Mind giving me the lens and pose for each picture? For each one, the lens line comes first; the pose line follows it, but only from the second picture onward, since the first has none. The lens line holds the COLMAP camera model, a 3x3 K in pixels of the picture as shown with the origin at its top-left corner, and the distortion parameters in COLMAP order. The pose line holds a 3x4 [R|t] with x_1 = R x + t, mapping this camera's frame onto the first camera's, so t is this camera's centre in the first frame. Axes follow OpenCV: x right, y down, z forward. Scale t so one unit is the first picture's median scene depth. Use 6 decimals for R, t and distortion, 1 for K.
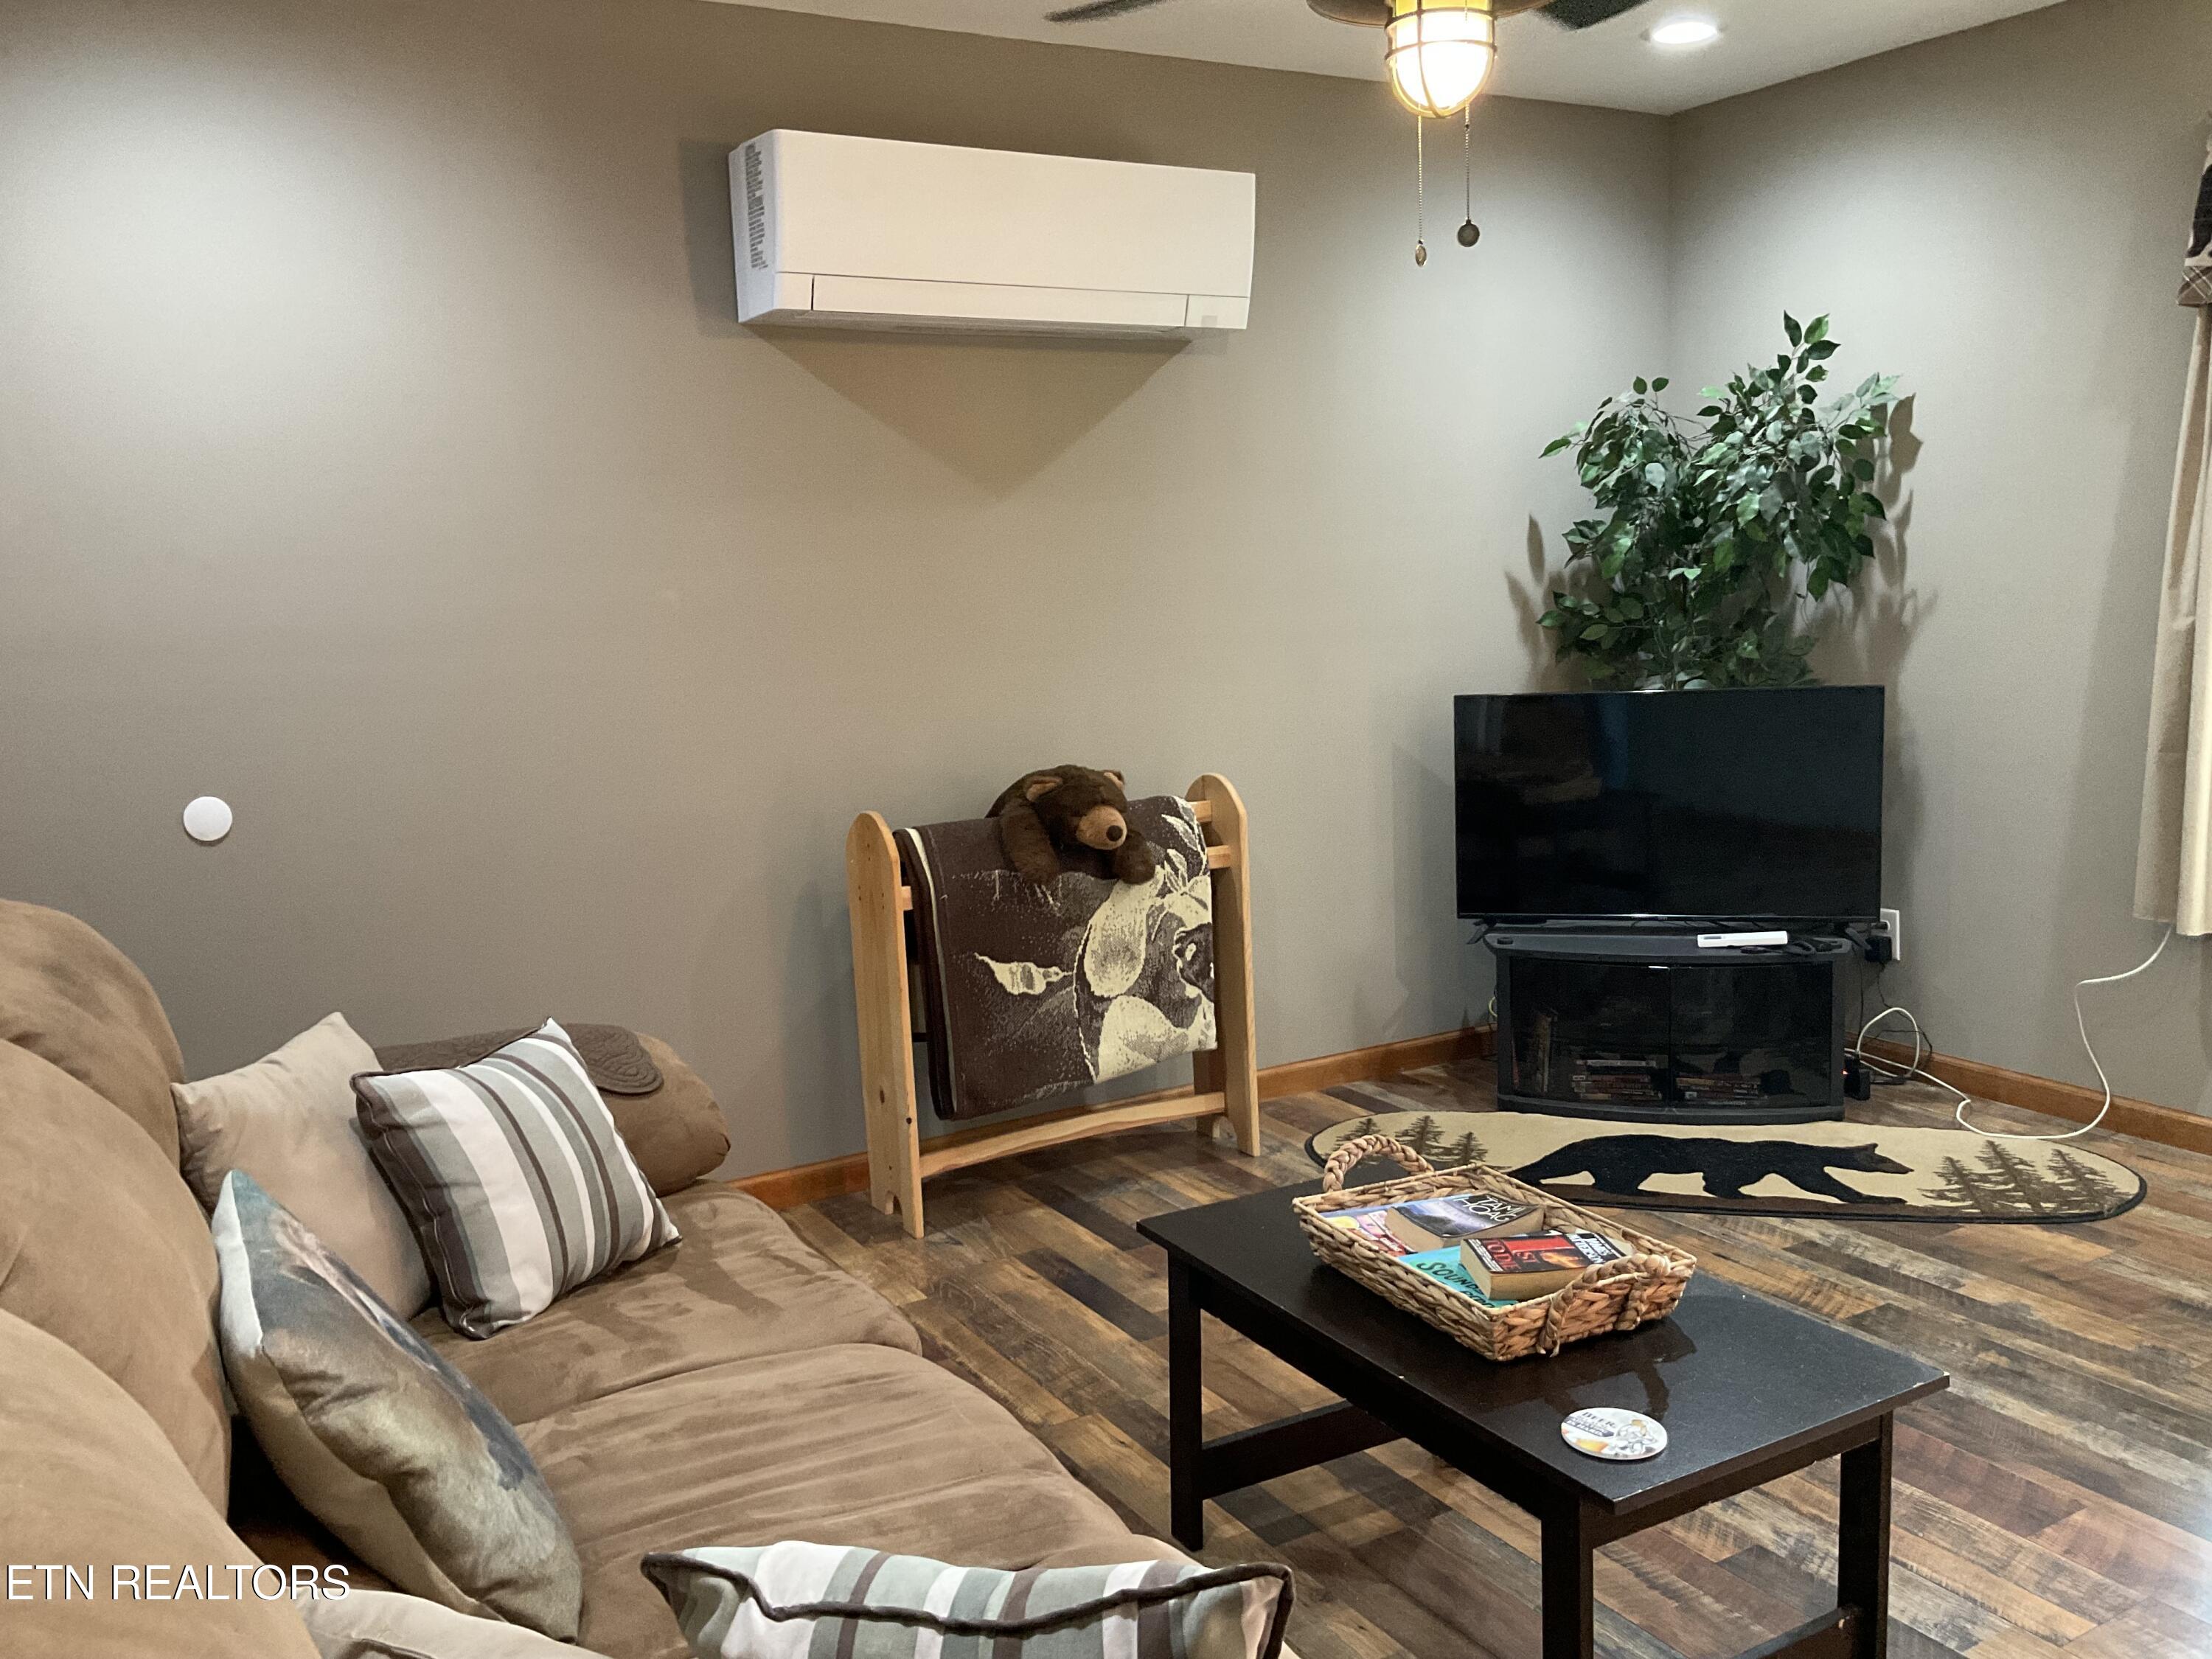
lens RADIAL K [[1826.7, 0, 1099.0], [0, 1826.7, 828.6], [0, 0, 1]] dist [0.004831, -0.029438]
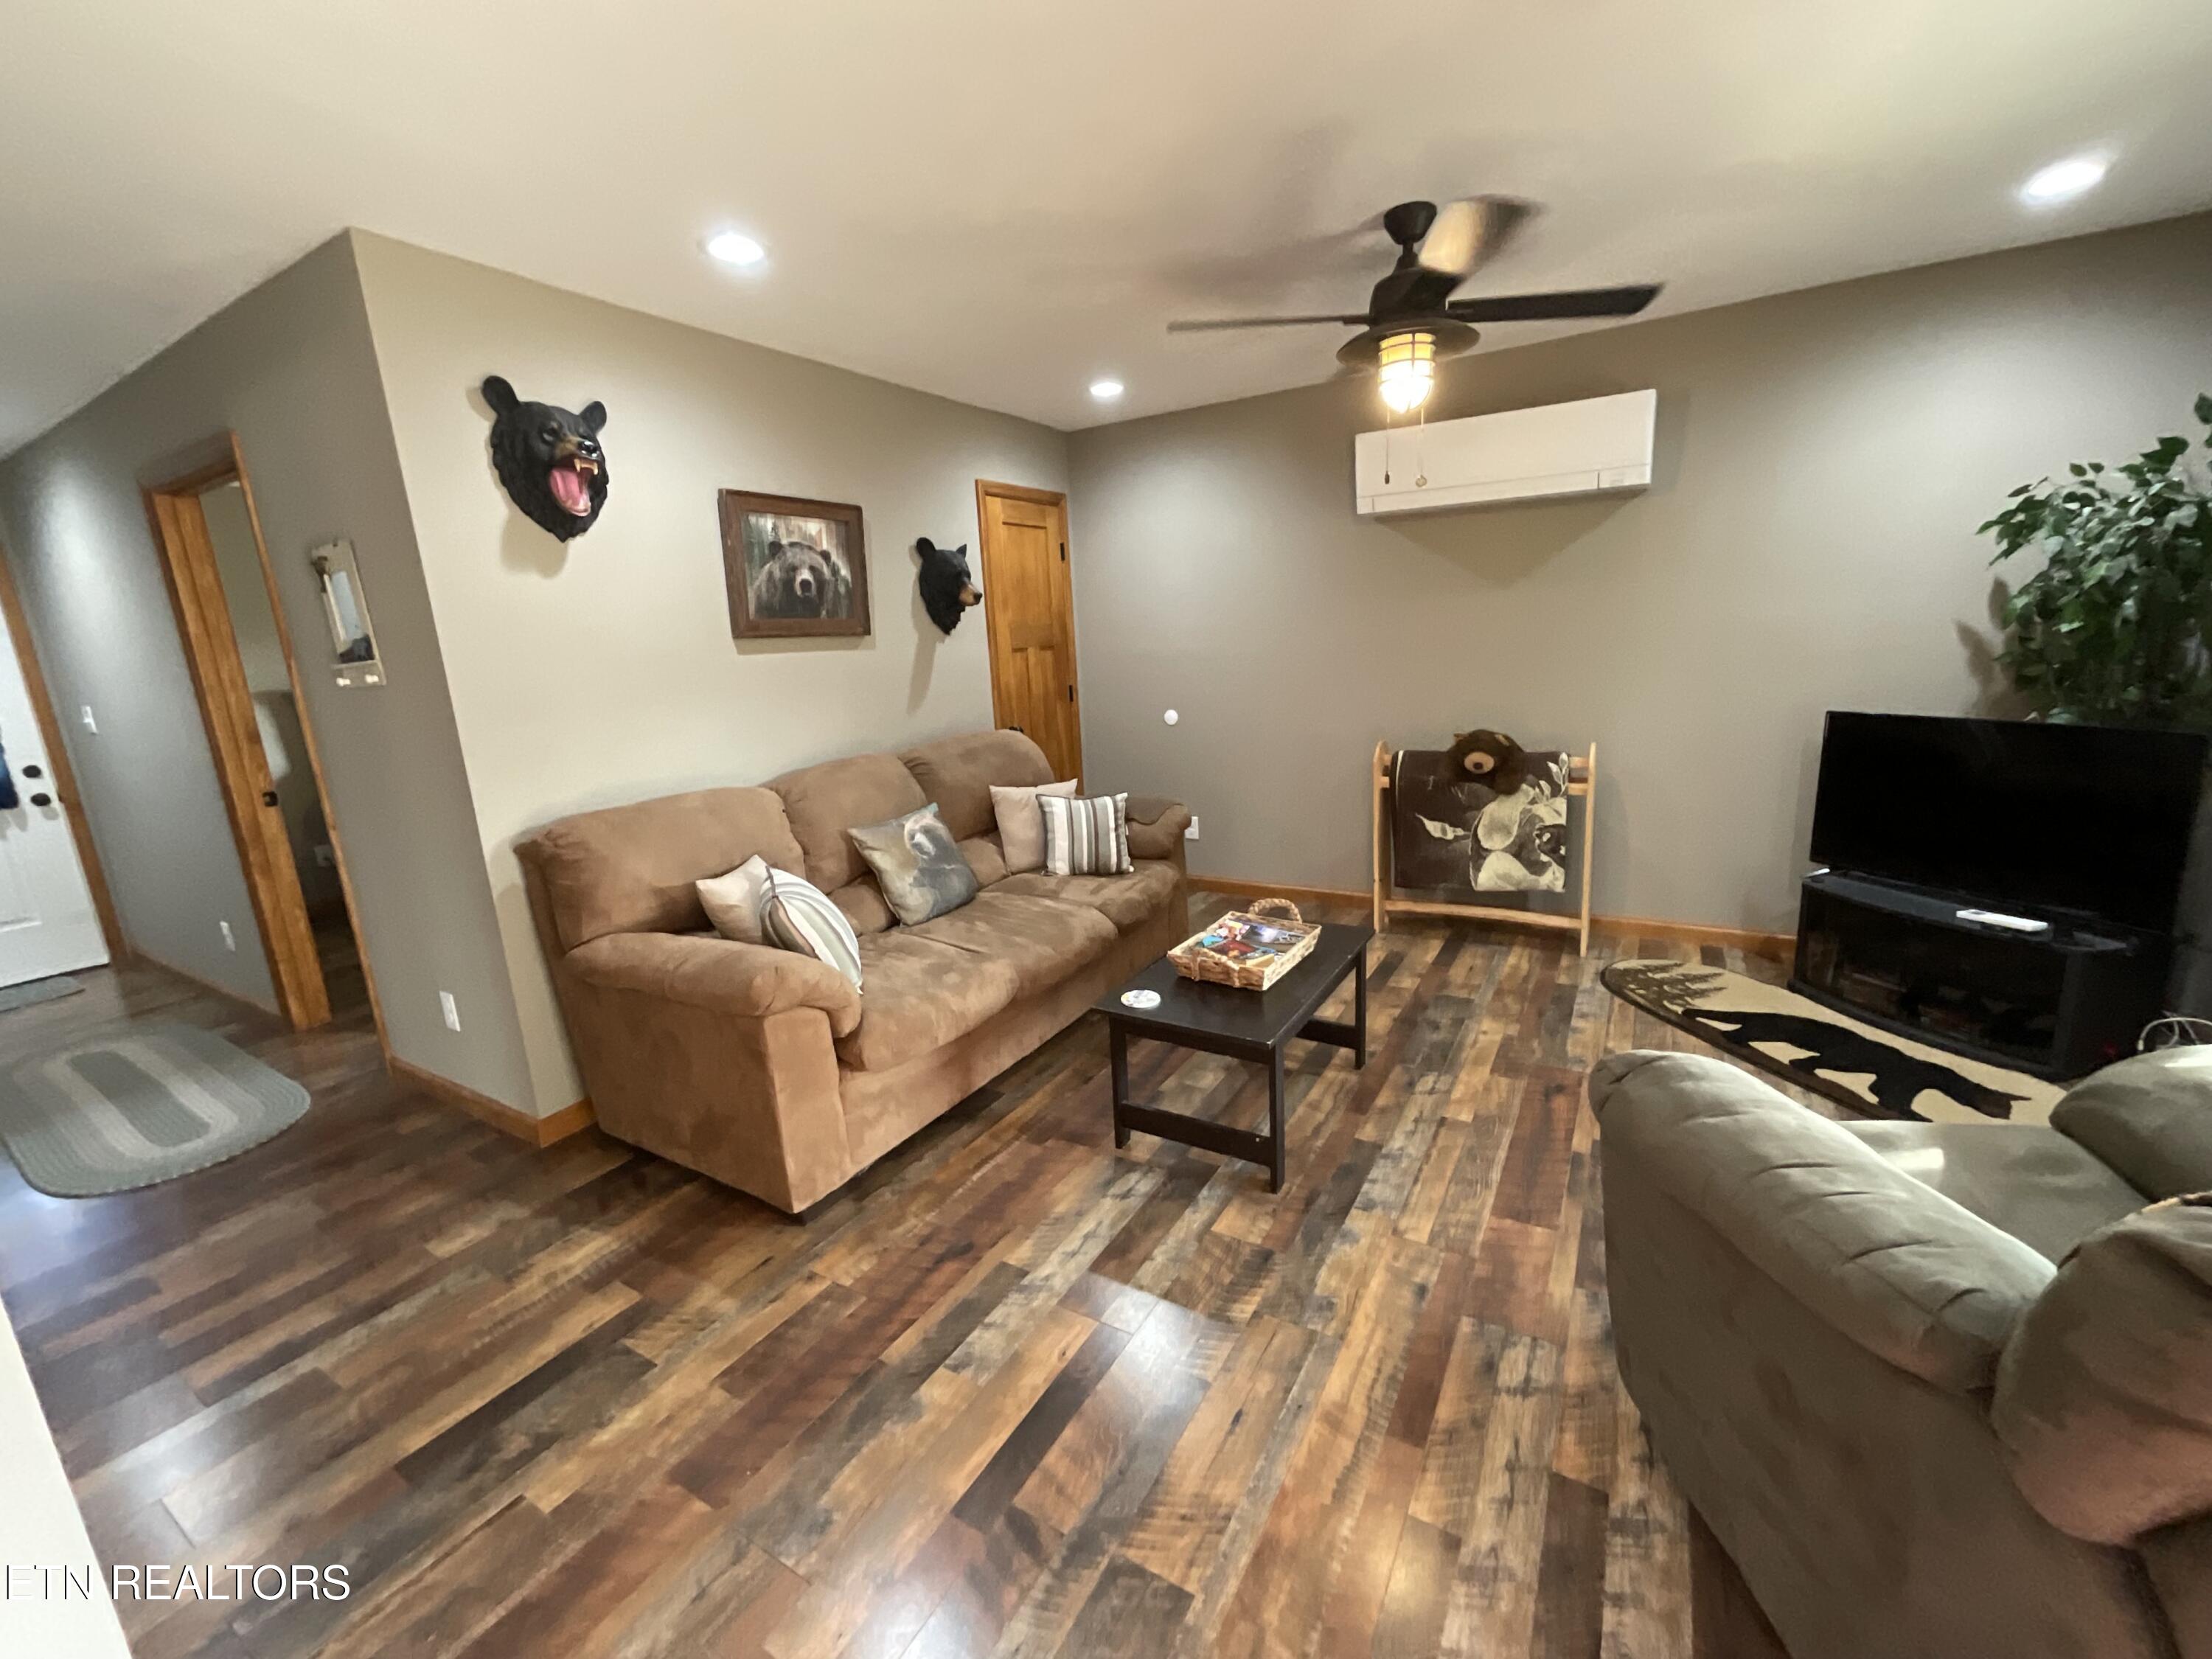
lens RADIAL K [[894.2, 0, 1099.0], [0, 894.2, 825.6], [0, 0, 1]] dist [0.003473, -0.001897]
pose [[0.495463, 0.190161, -0.847559, 0.601512], [-0.092684, 0.981746, 0.166086, -0.053787], [0.863670, -0.003735, 0.504043, 0.145810]]
